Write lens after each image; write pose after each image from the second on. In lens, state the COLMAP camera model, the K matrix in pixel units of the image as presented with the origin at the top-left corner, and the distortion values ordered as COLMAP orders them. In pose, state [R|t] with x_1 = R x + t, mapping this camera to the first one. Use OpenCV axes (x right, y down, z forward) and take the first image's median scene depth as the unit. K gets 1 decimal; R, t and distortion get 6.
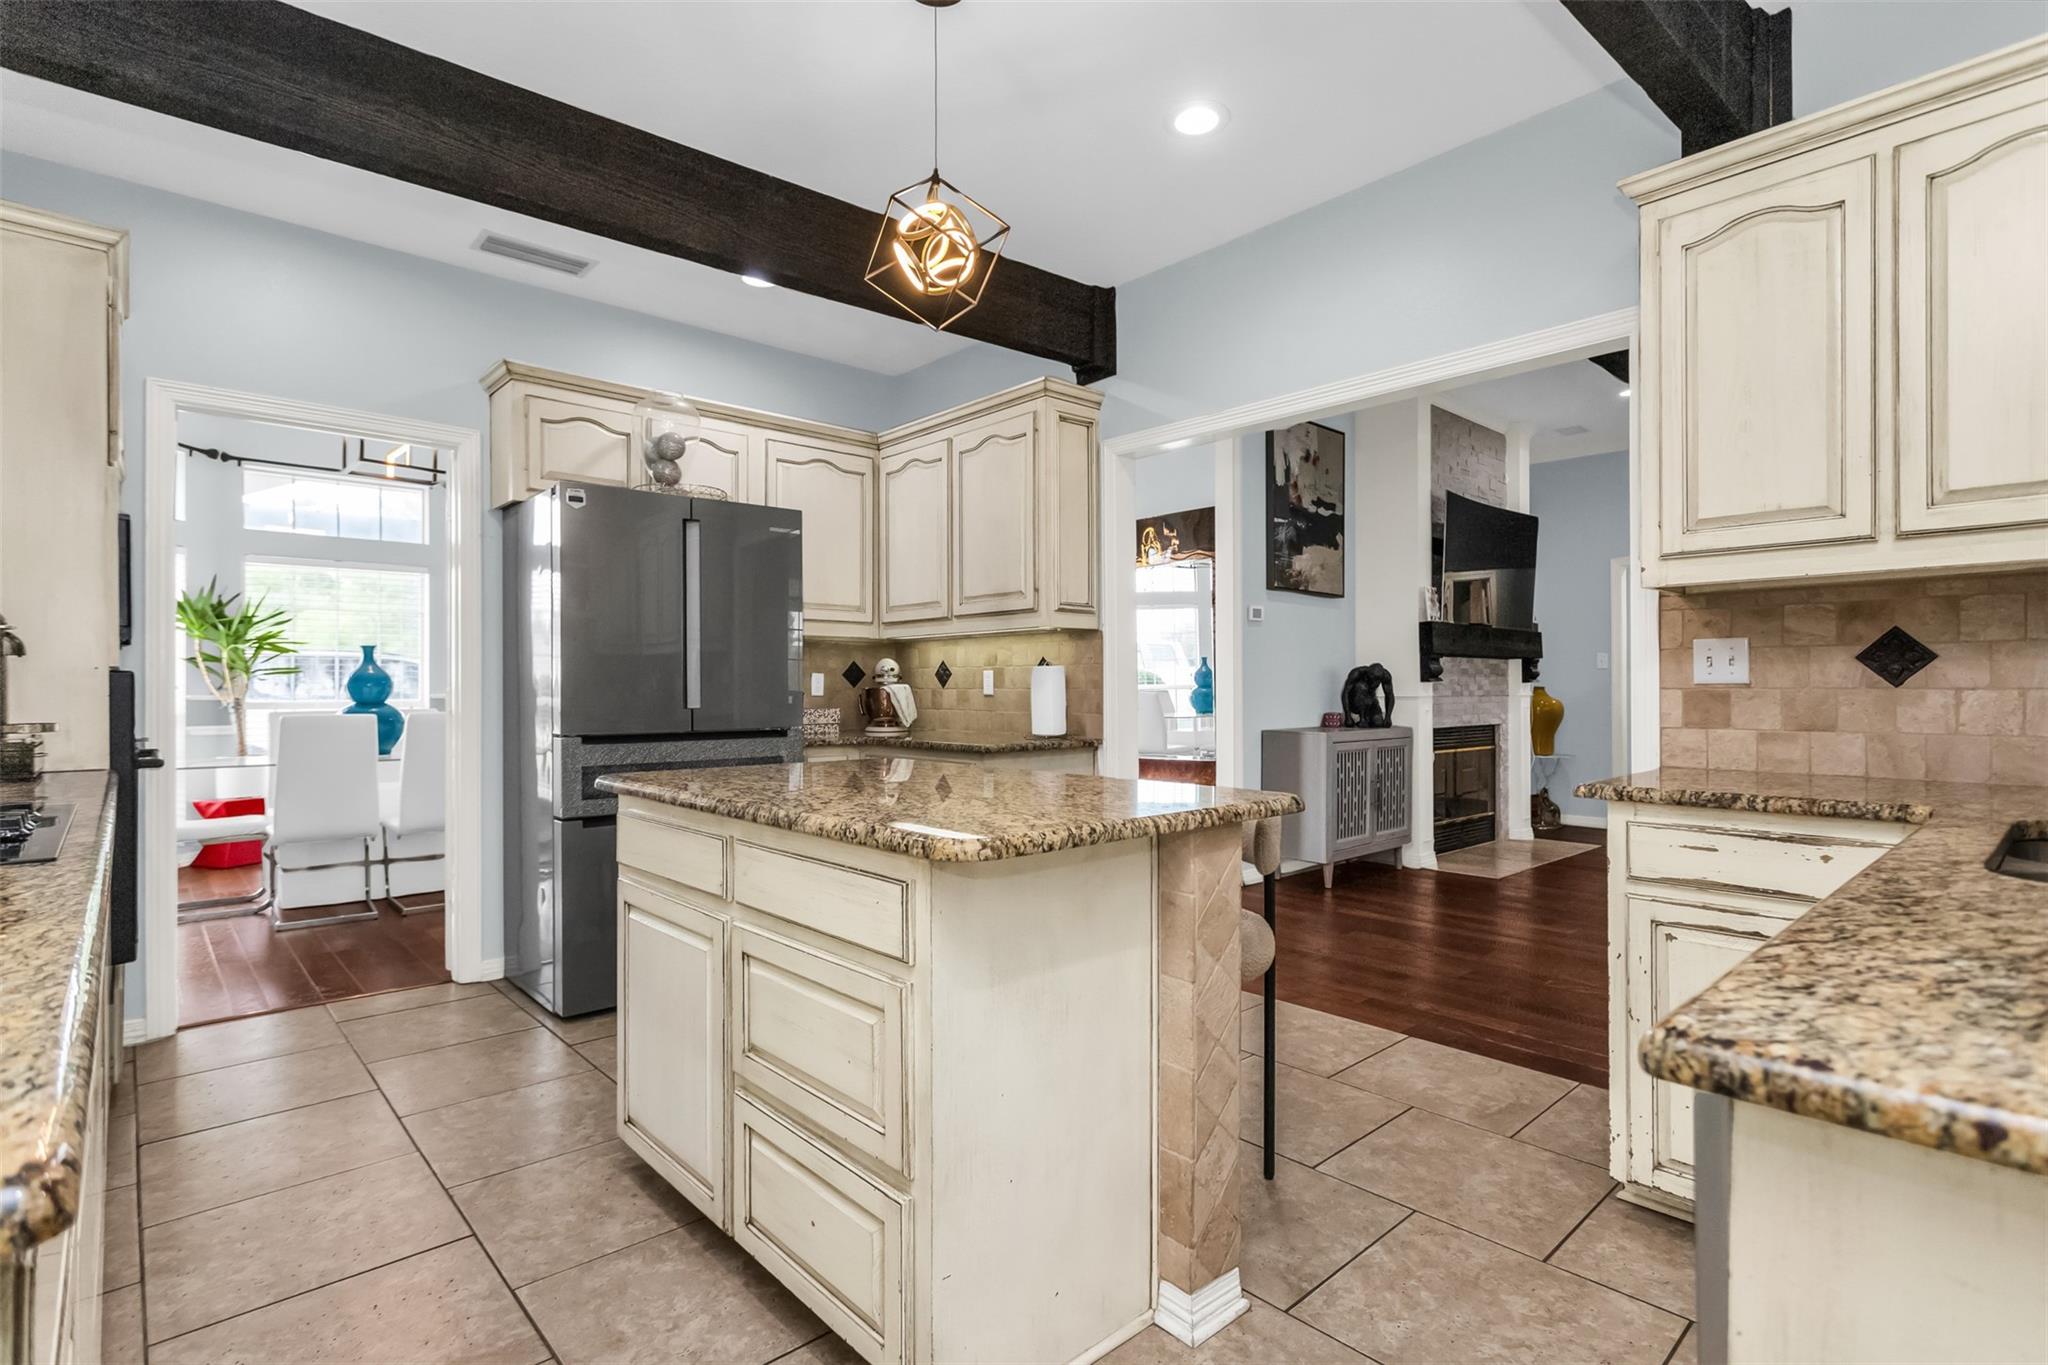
lens RADIAL K [[987.8, 0, 1024.0], [0, 987.8, 682.5], [0, 0, 1]] dist [0.000892, -0.000006]
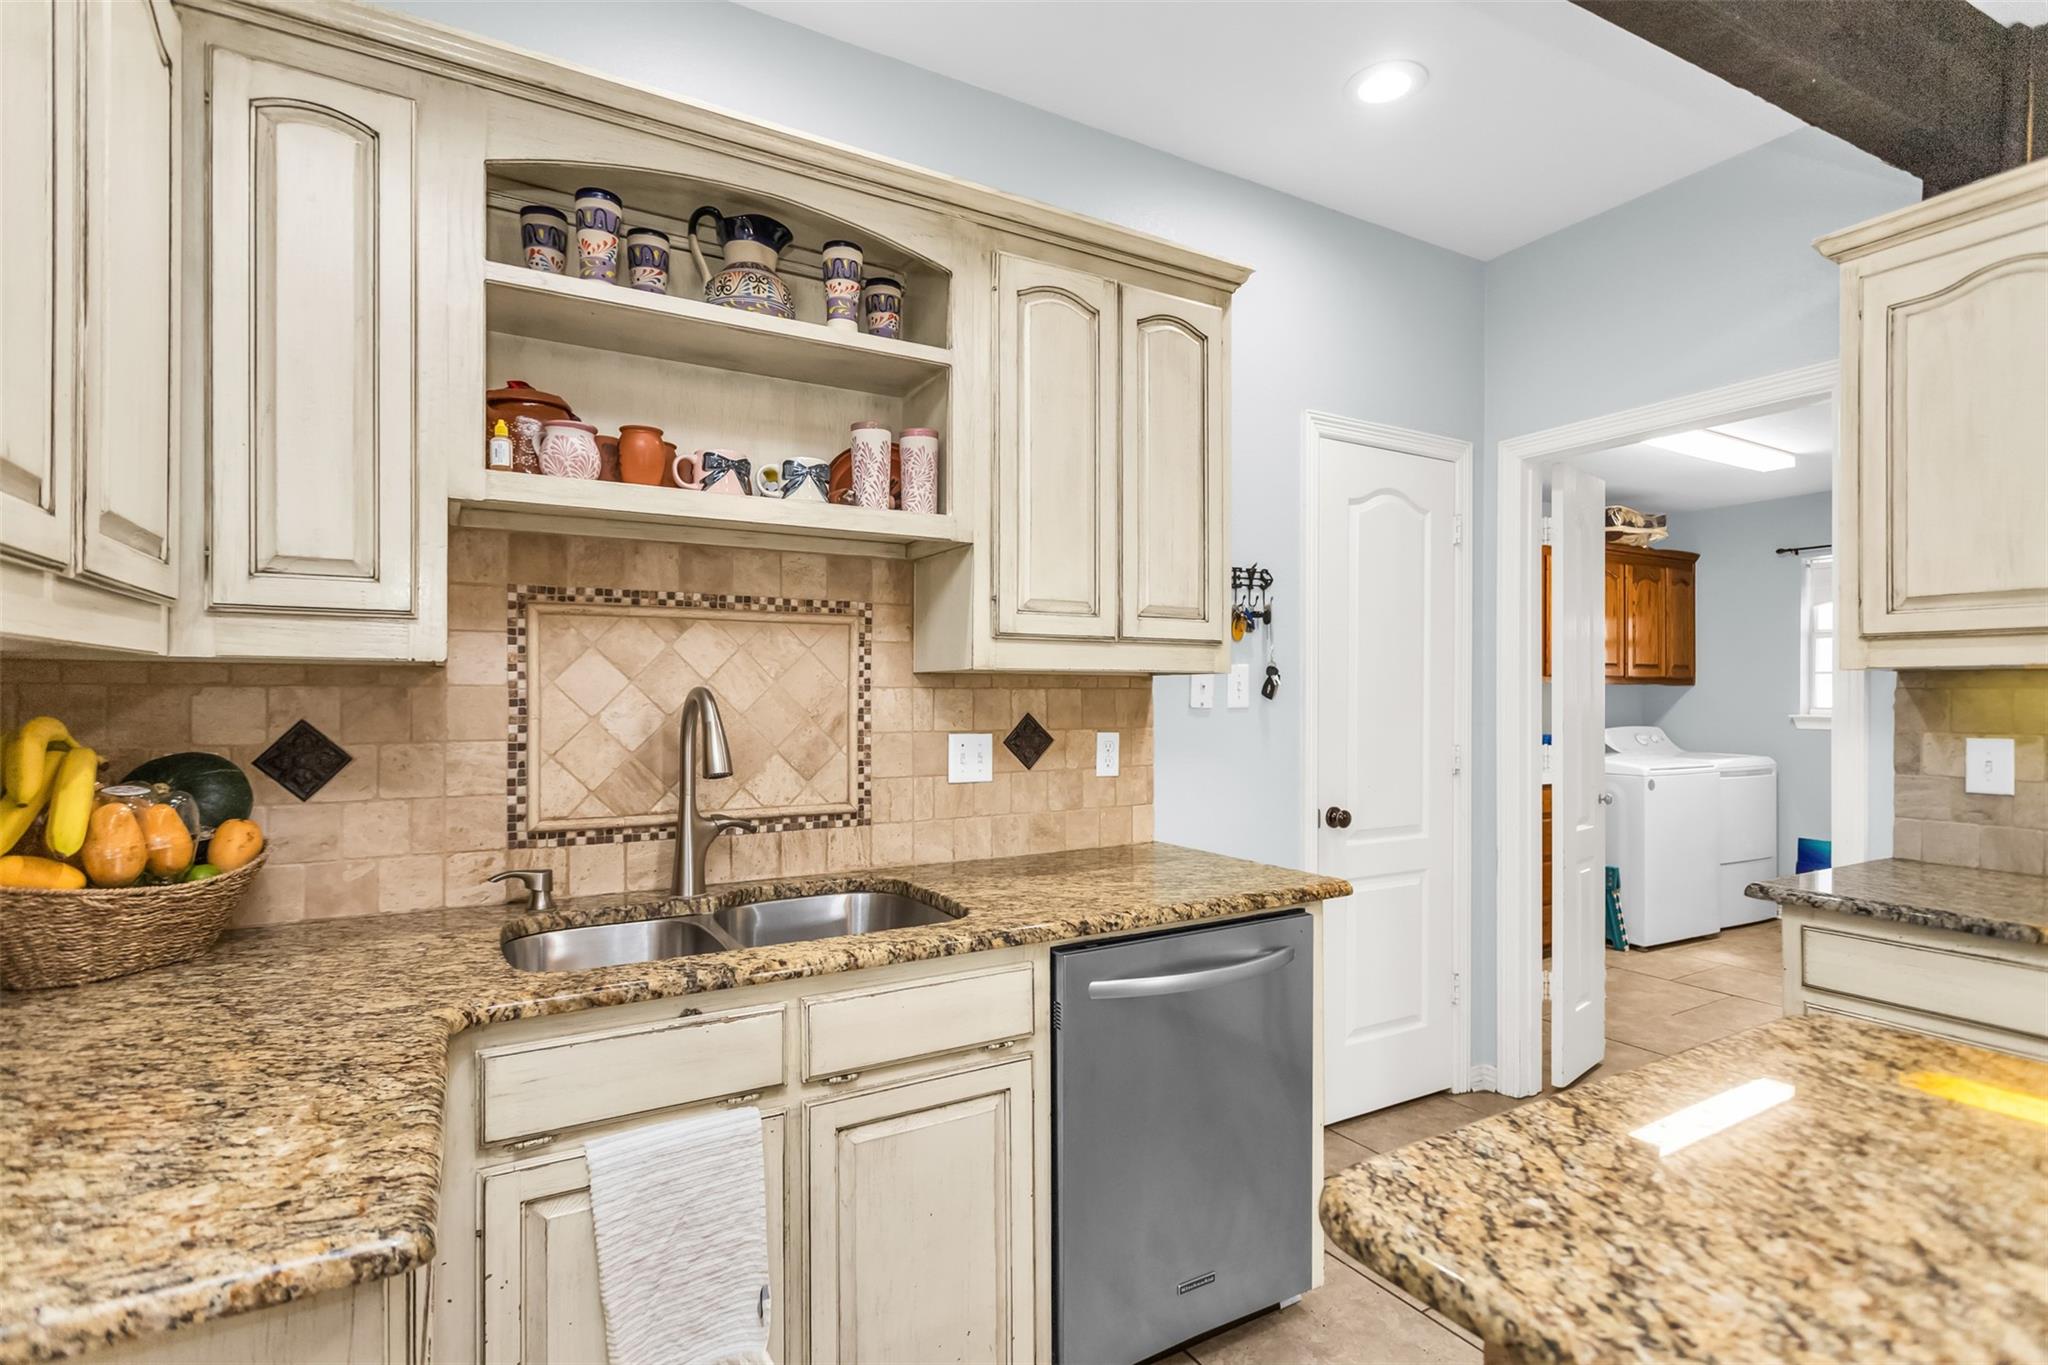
lens RADIAL K [[982.2, 0, 1024.0], [0, 982.2, 695.1], [0, 0, 1]] dist [-0.001237, -0.000279]
pose [[-0.976805, 0.000995, 0.214127, 0.273170], [0.000721, 0.999999, -0.001358, -0.076390], [-0.214128, -0.001172, -0.976805, 1.207610]]
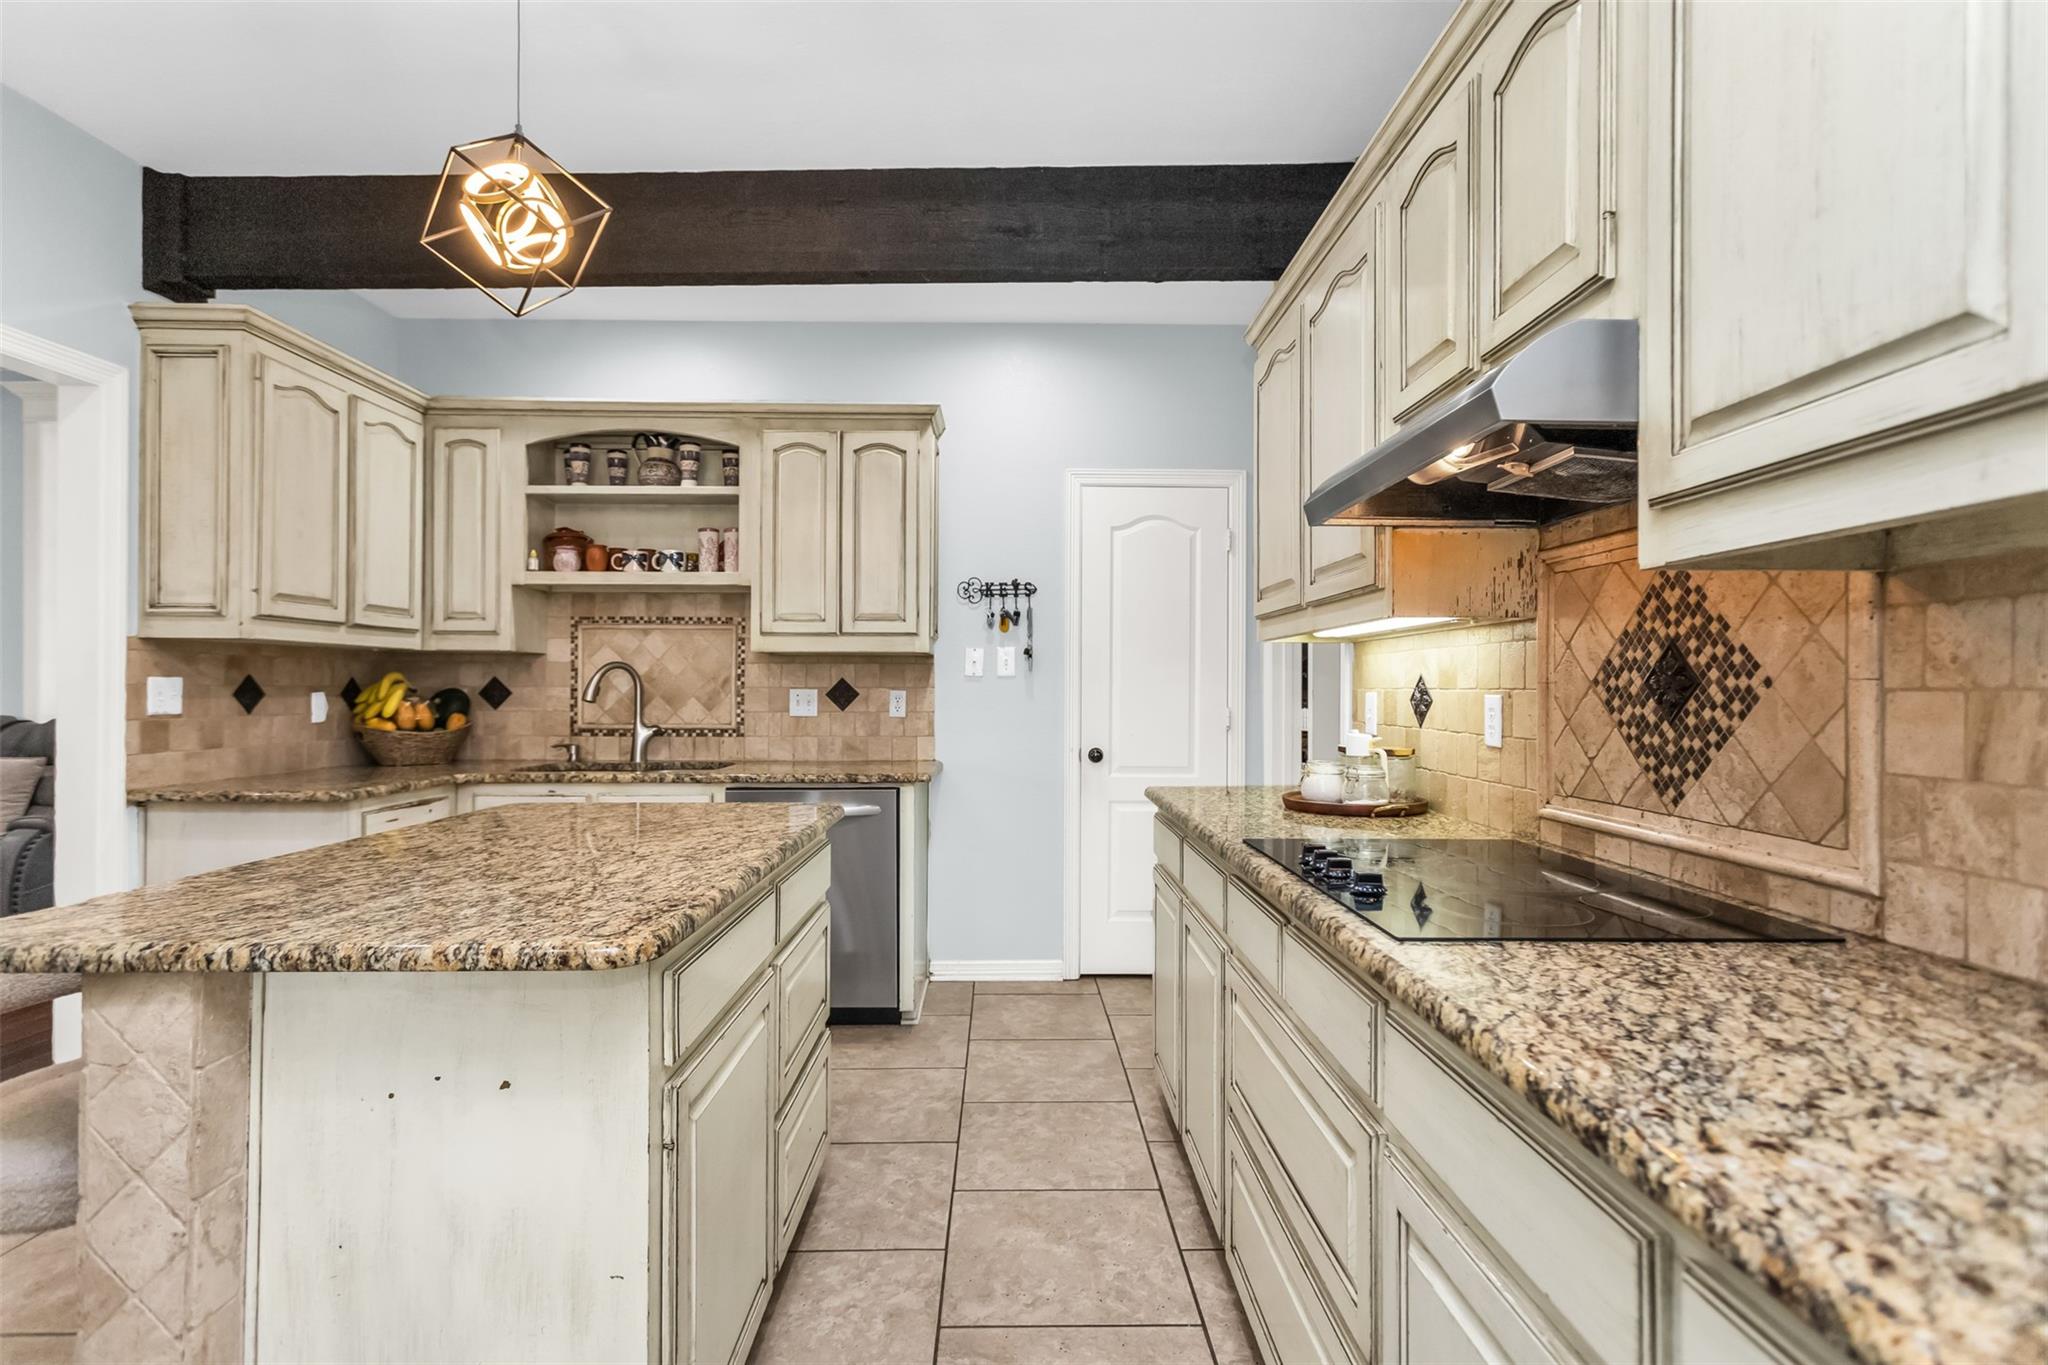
lens RADIAL K [[987.8, 0, 1024.0], [0, 987.8, 682.5], [0, 0, 1]] dist [0.000892, -0.000006]
pose [[-0.749754, 0.004890, 0.661699, -0.956694], [-0.003384, 0.999931, -0.011224, -0.030734], [-0.661709, -0.010654, -0.749685, 1.314461]]
